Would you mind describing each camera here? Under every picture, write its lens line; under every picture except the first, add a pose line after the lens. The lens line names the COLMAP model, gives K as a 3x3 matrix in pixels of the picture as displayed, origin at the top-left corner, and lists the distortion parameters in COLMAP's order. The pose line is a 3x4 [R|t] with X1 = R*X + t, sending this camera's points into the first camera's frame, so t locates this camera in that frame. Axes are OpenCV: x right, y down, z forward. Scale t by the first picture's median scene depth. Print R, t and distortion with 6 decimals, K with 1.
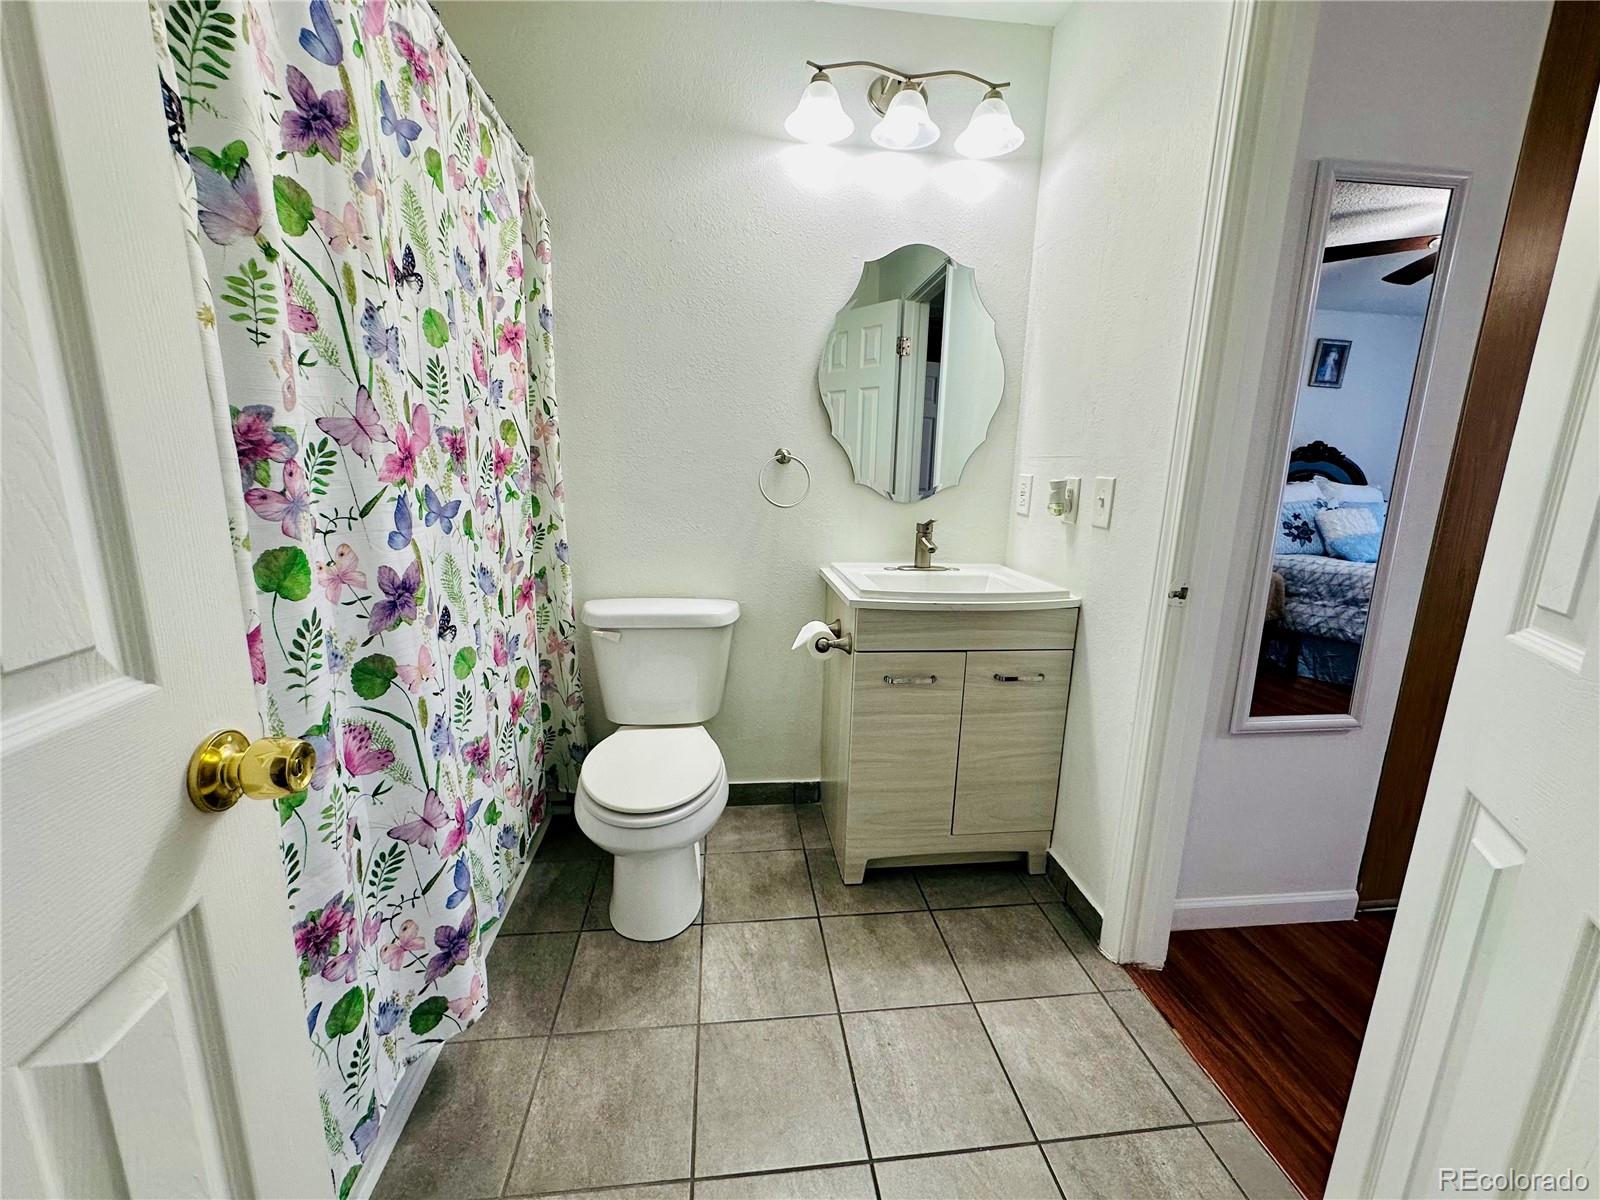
lens RADIAL K [[637.9, 0, 802.7], [0, 637.9, 597.5], [0, 0, 1]] dist [-0.006588, 0.001792]
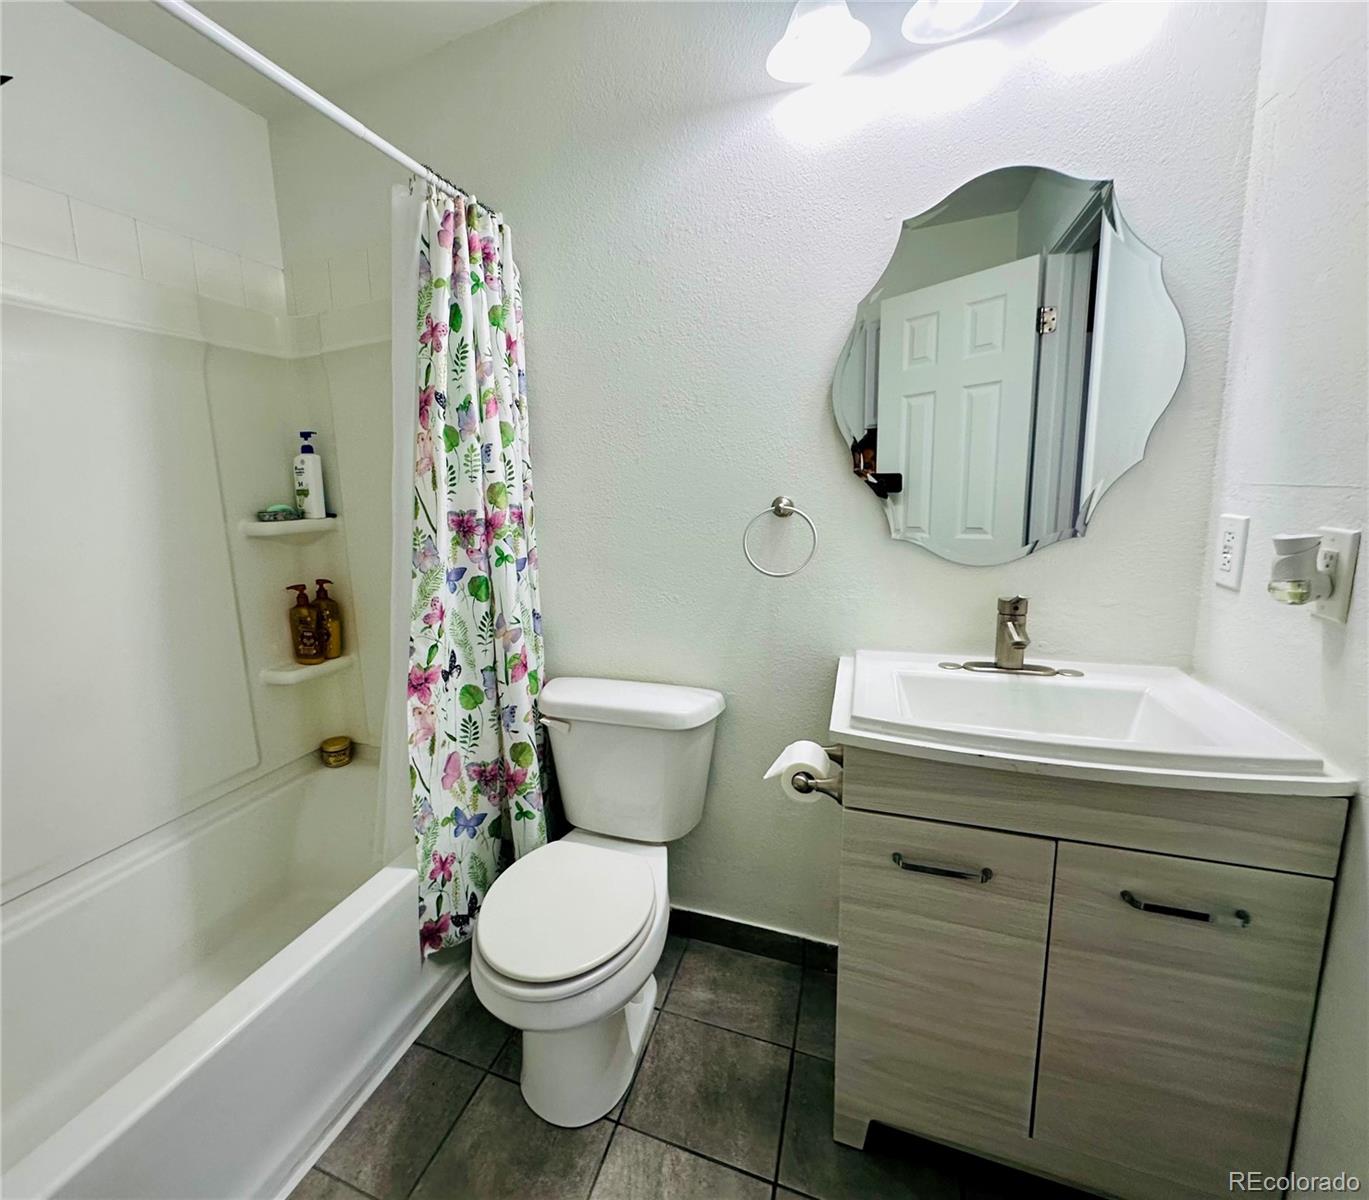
lens RADIAL K [[620.3, 0, 615.9], [0, 620.3, 581.9], [0, 0, 1]] dist [-0.008240, 0.001498]
pose [[0.848639, 0.021104, -0.528552, 0.198397], [-0.039003, 0.998980, -0.022736, -0.114032], [0.527533, 0.039909, 0.848597, 0.293726]]
